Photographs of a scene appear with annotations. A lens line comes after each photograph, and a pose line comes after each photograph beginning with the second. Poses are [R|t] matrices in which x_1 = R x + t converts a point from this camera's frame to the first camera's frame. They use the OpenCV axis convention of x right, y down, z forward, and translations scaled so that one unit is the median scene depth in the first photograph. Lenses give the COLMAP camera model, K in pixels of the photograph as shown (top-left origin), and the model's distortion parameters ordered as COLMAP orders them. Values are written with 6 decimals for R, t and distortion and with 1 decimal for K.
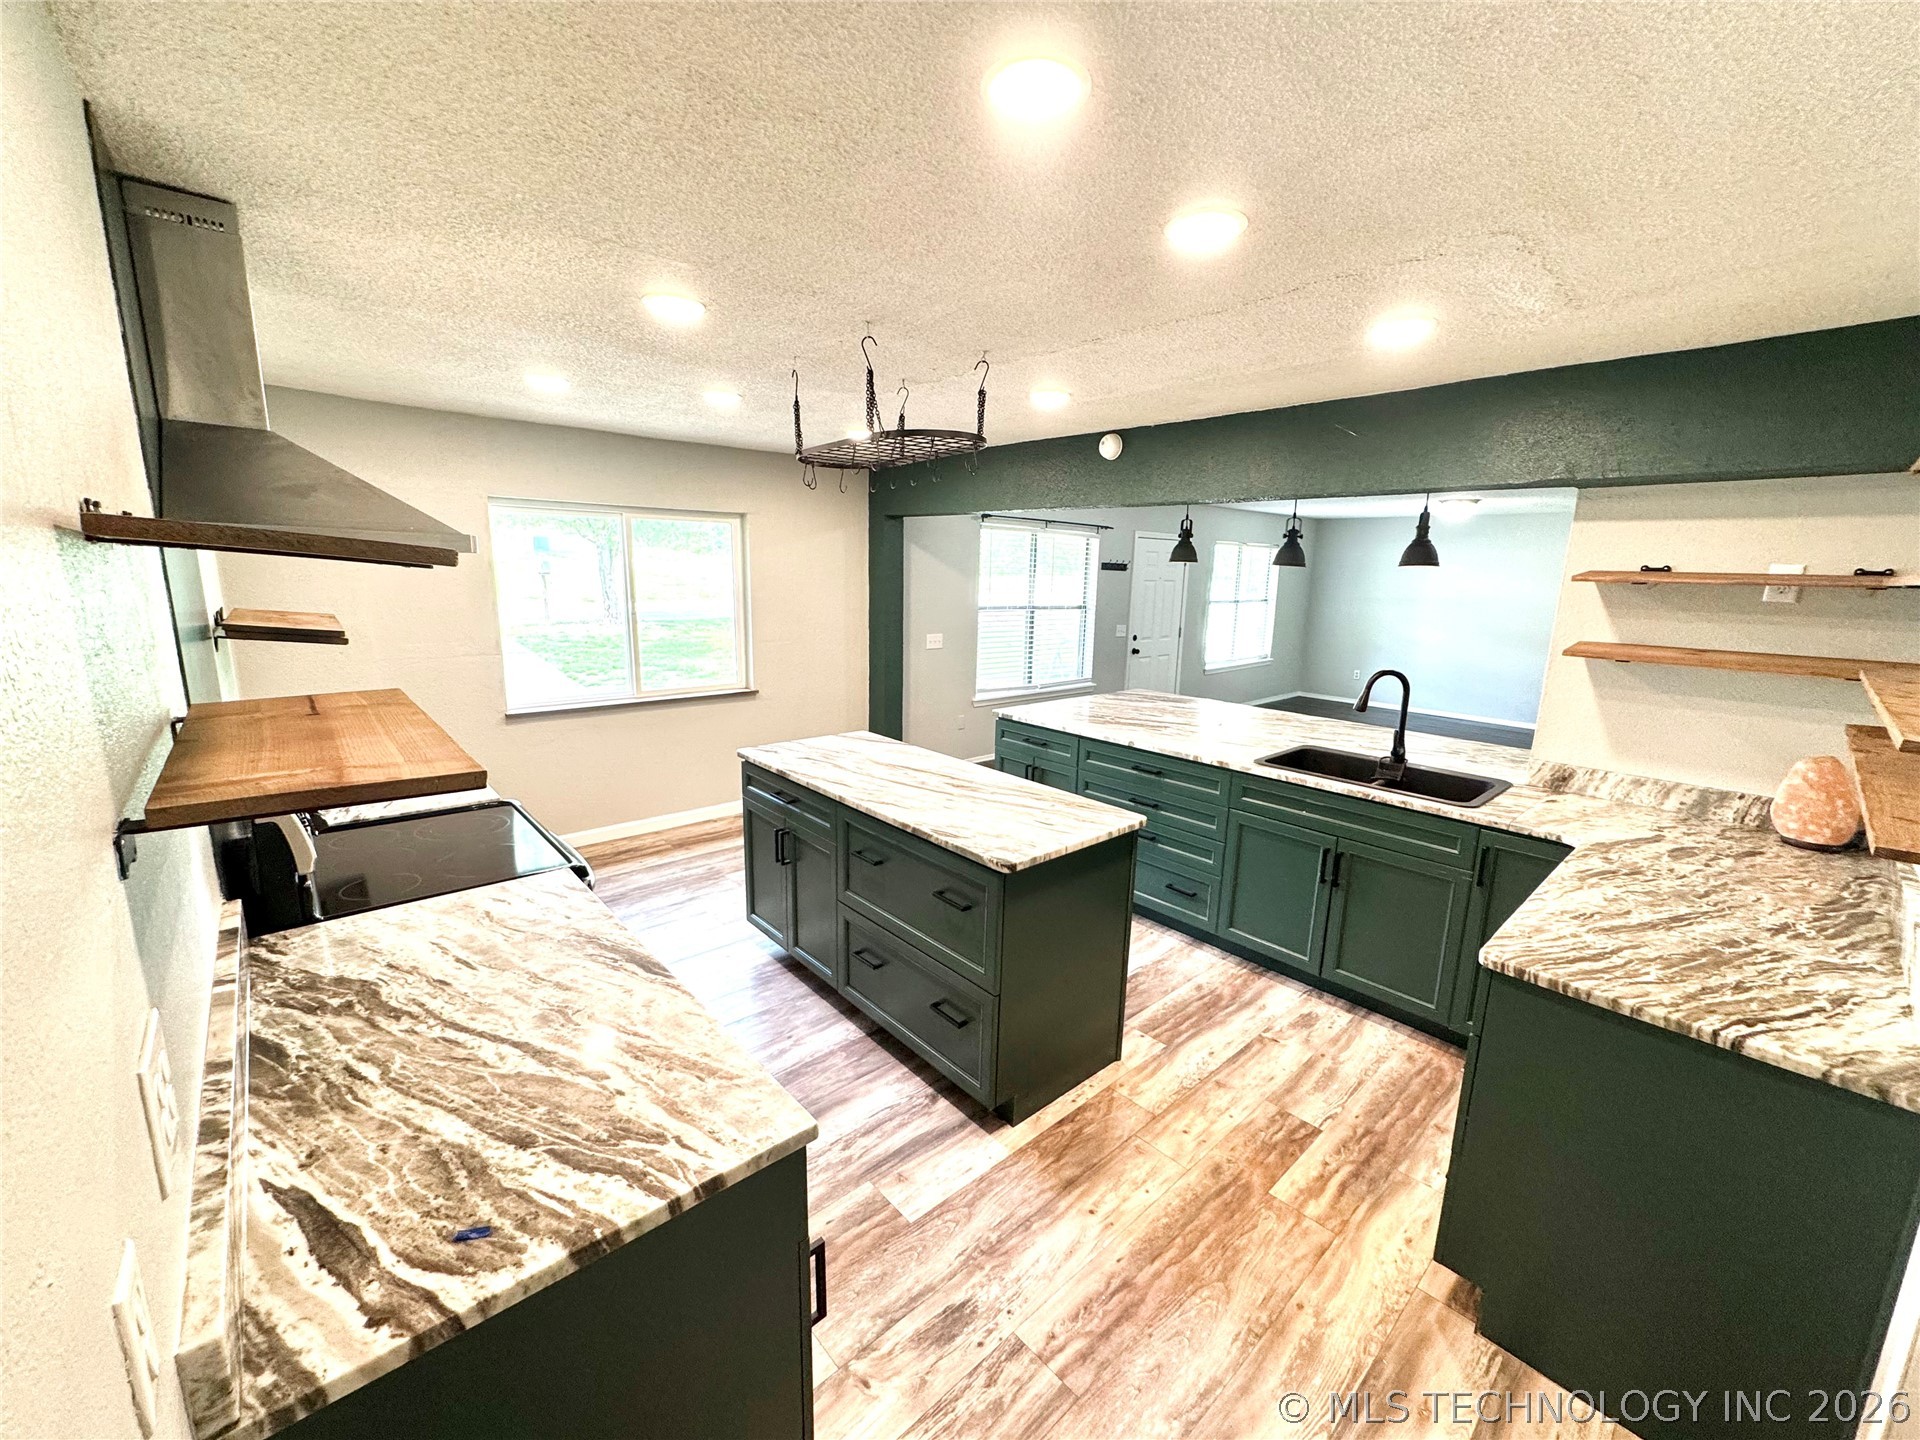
lens RADIAL K [[764.3, 0, 967.8], [0, 764.3, 716.0], [0, 0, 1]] dist [-0.002060, 0.000432]
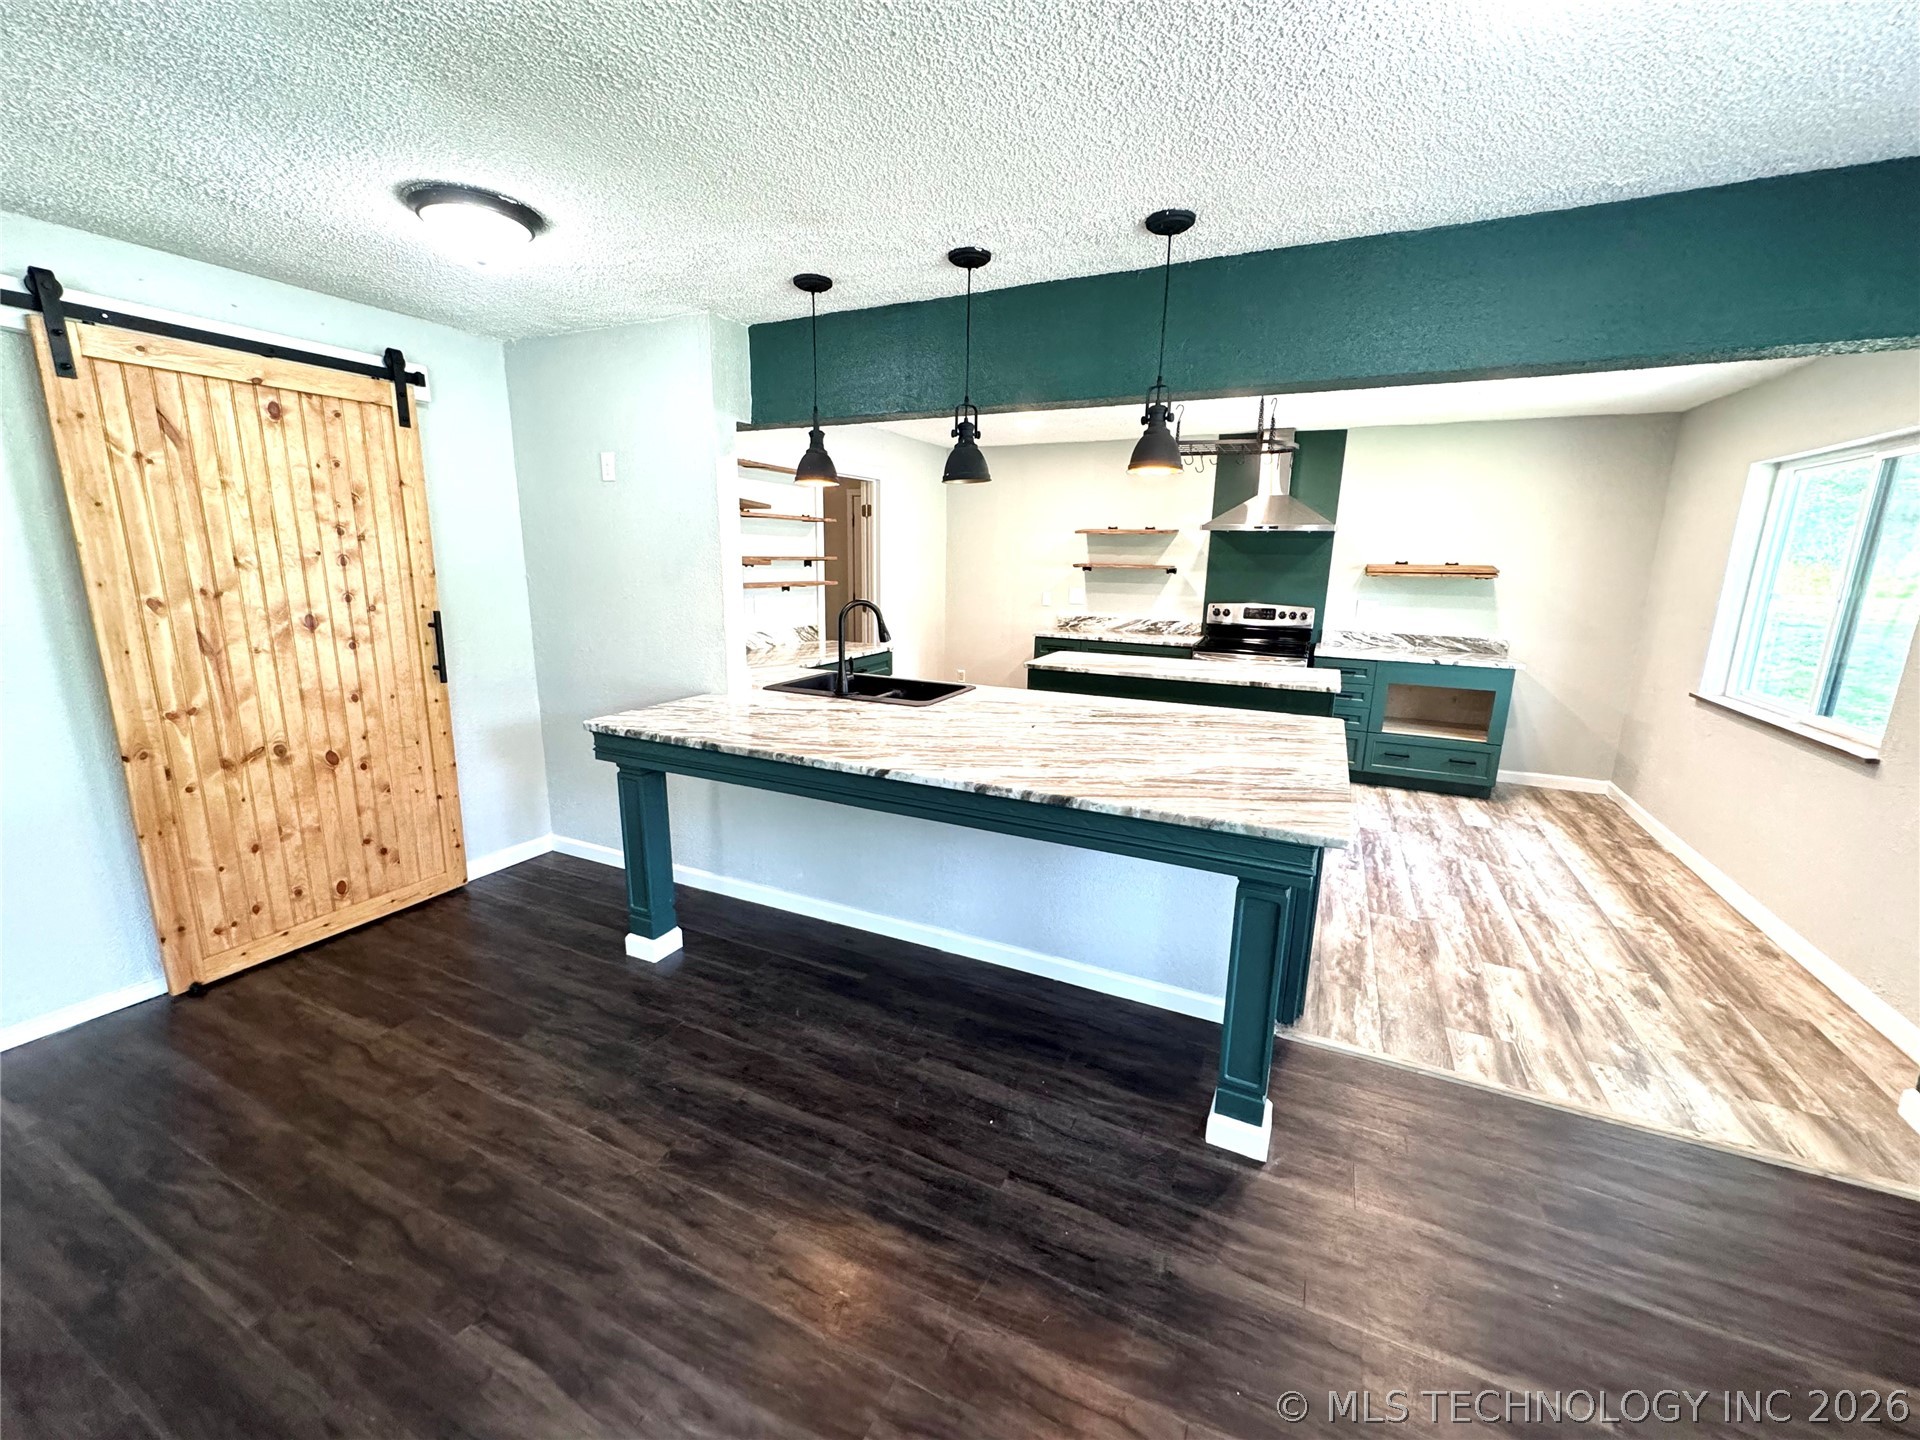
lens RADIAL K [[764.3, 0, 953.8], [0, 764.3, 718.4], [0, 0, 1]] dist [-0.002060, 0.000432]
pose [[-0.925936, 0.052895, -0.373958, 0.575933], [-0.098388, 0.922174, 0.374051, -0.222652], [0.364640, 0.383140, -0.848670, 1.414607]]
